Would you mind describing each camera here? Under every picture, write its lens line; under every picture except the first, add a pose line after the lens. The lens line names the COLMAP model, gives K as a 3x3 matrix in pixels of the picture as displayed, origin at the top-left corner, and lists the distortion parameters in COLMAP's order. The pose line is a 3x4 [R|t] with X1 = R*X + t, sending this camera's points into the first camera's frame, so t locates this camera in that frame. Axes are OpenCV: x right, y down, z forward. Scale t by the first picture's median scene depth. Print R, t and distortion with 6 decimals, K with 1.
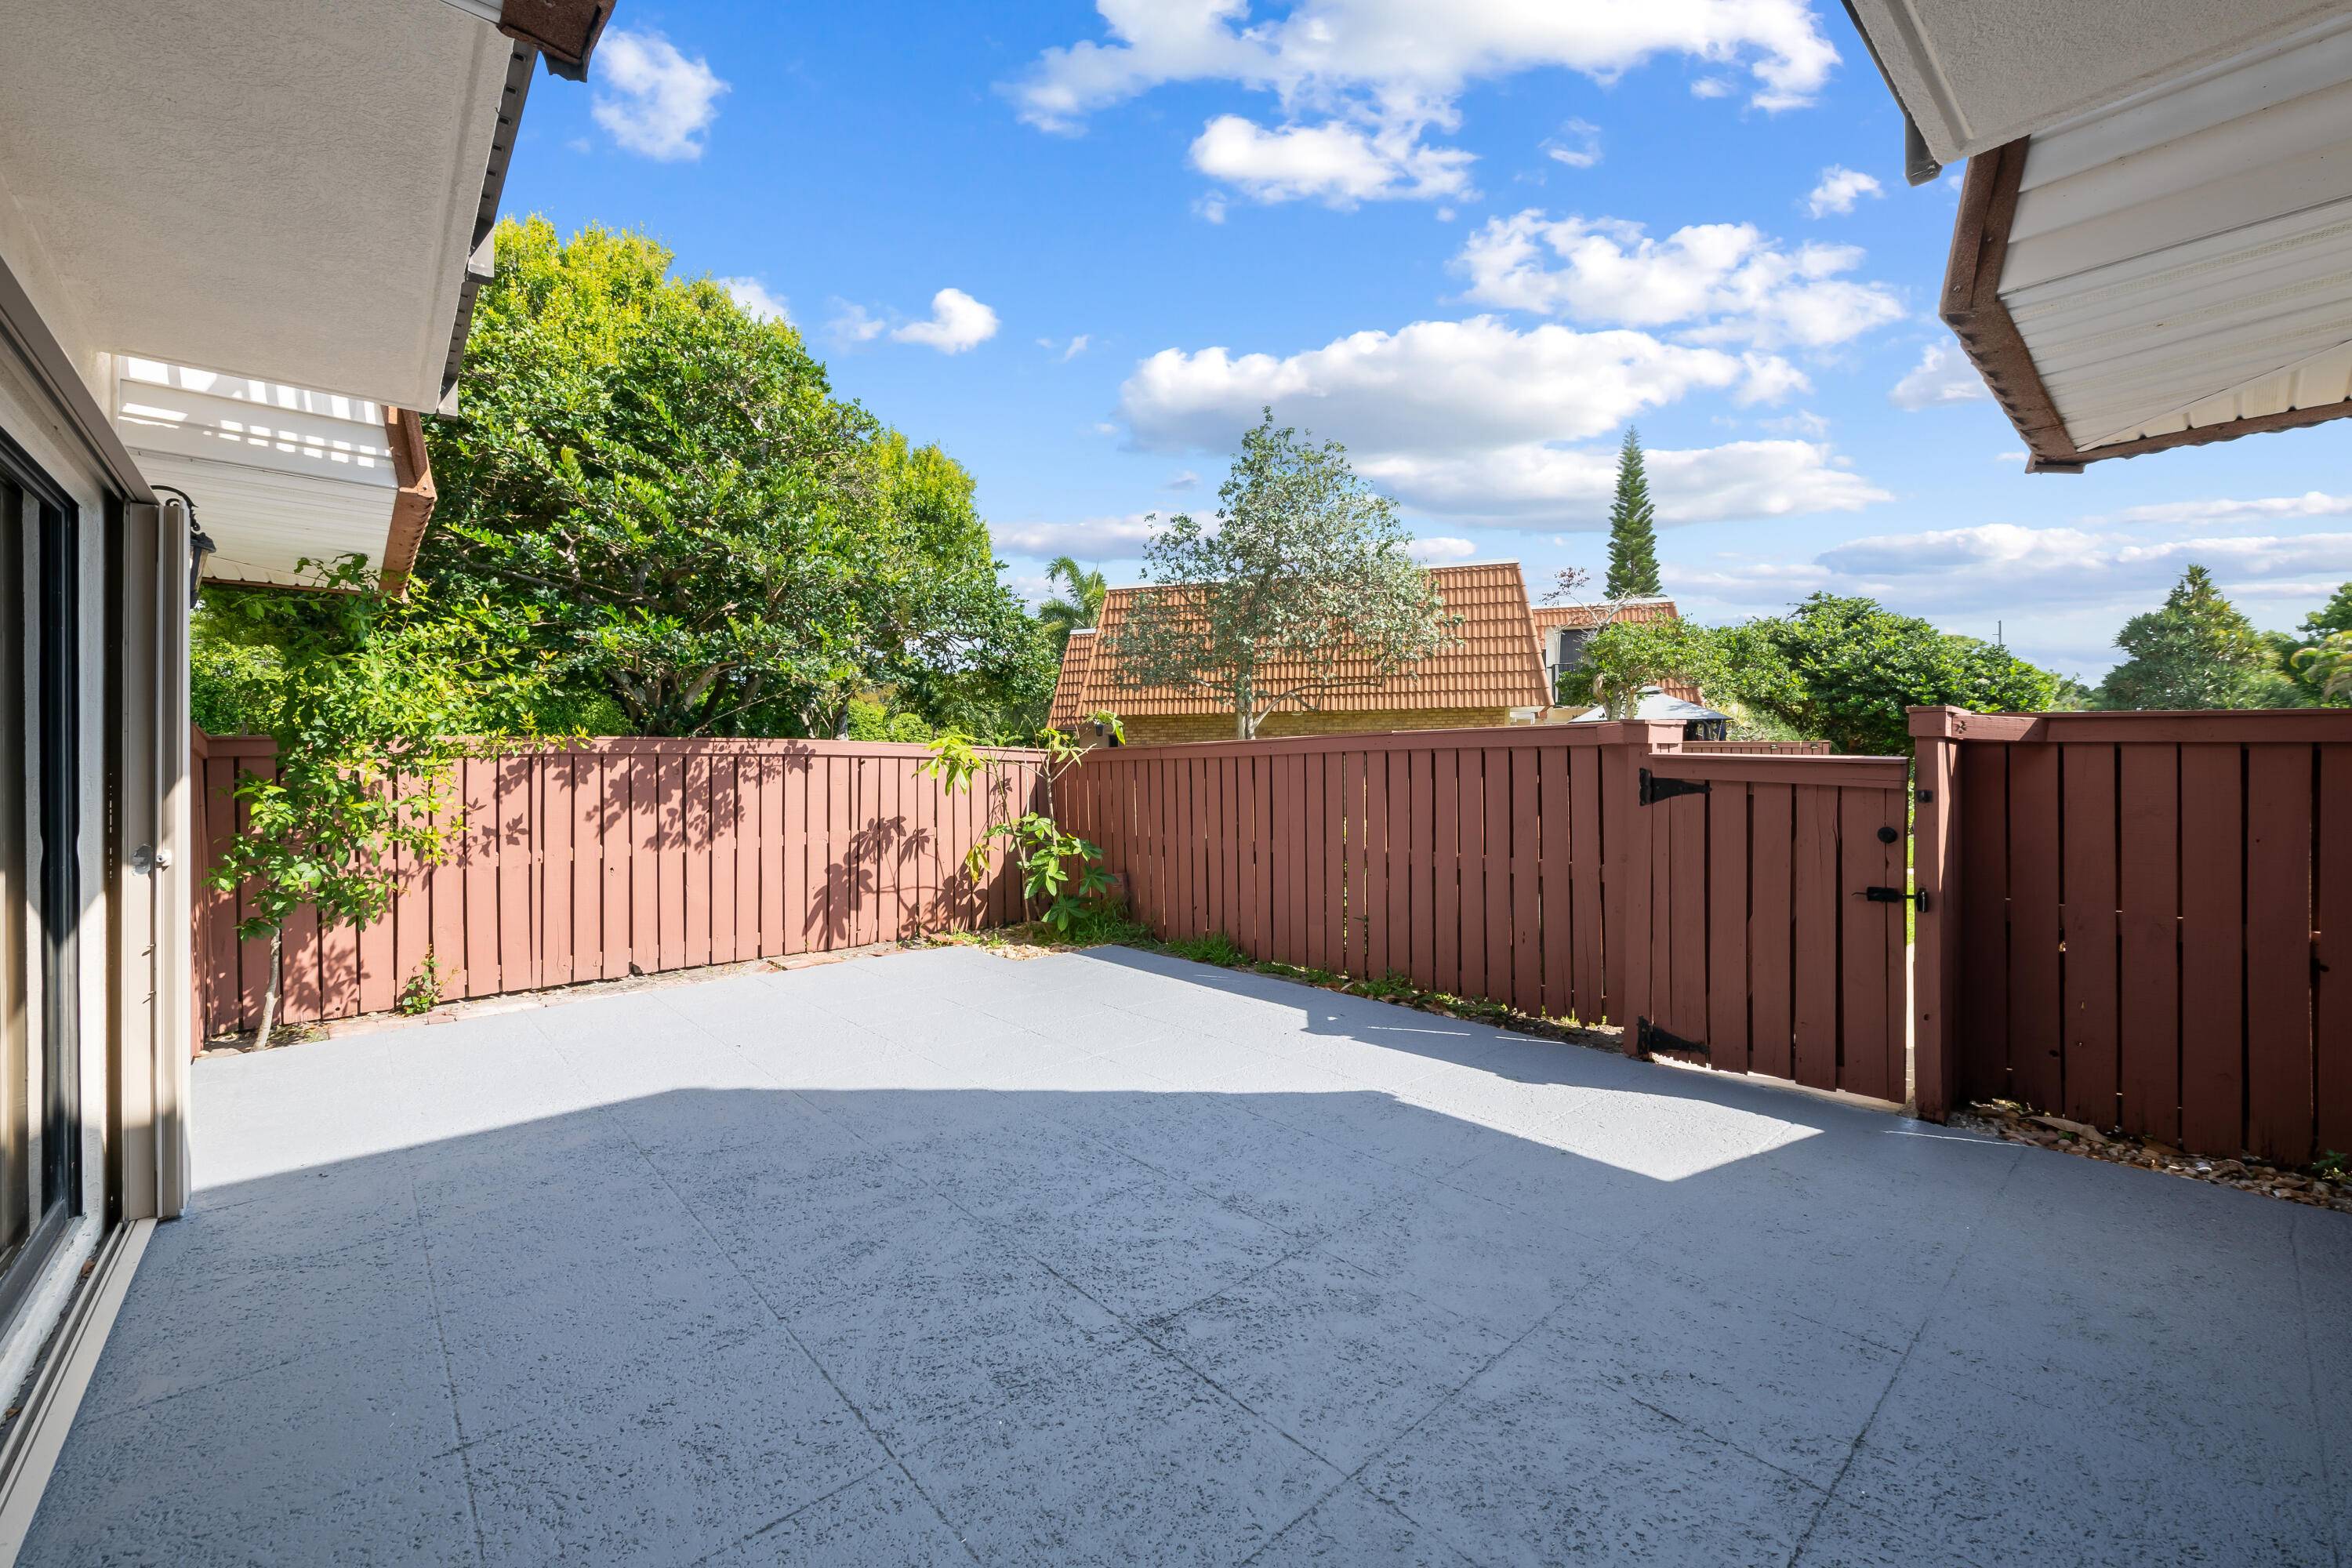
lens RADIAL K [[933.7, 0, 1203.8], [0, 933.7, 776.8], [0, 0, 1]] dist [-0.000635, -0.002982]
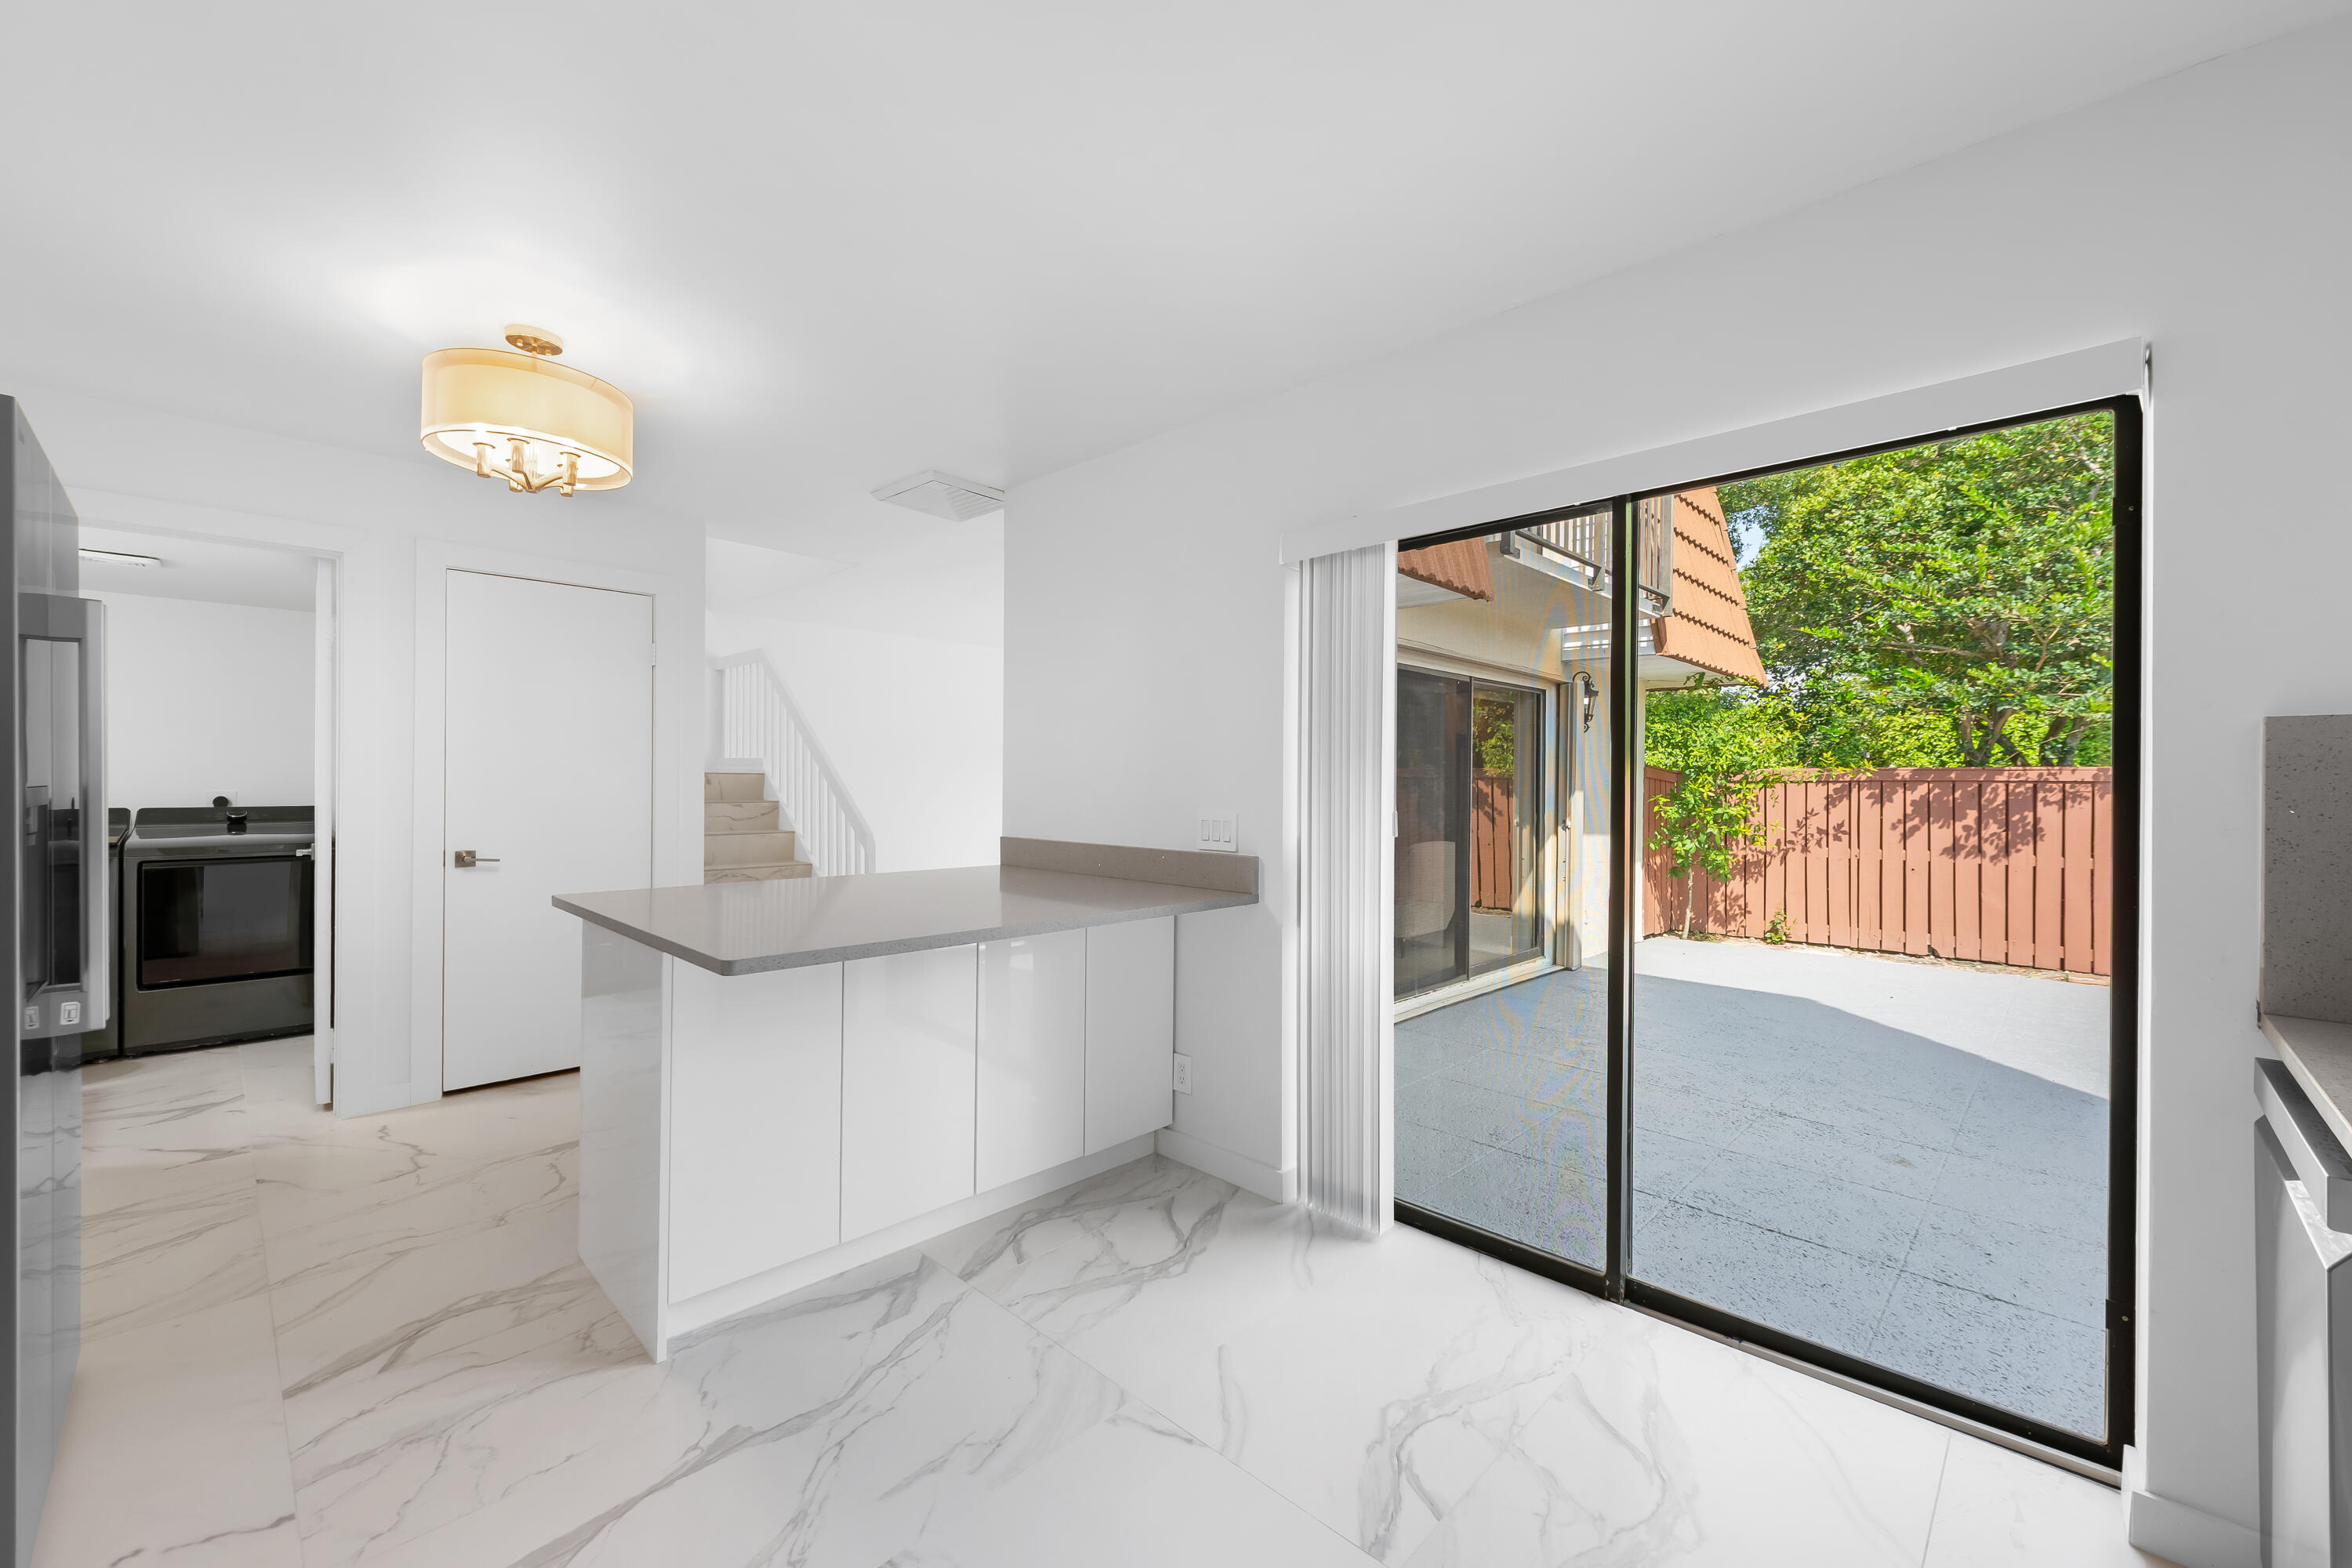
lens RADIAL K [[933.7, 0, 1169.0], [0, 933.7, 785.8], [0, 0, 1]] dist [-0.000635, -0.002982]
pose [[0.048169, 0.019122, -0.998656, 0.619755], [-0.021617, 0.999603, 0.018097, -0.017691], [0.998605, 0.020716, 0.048563, -0.099922]]
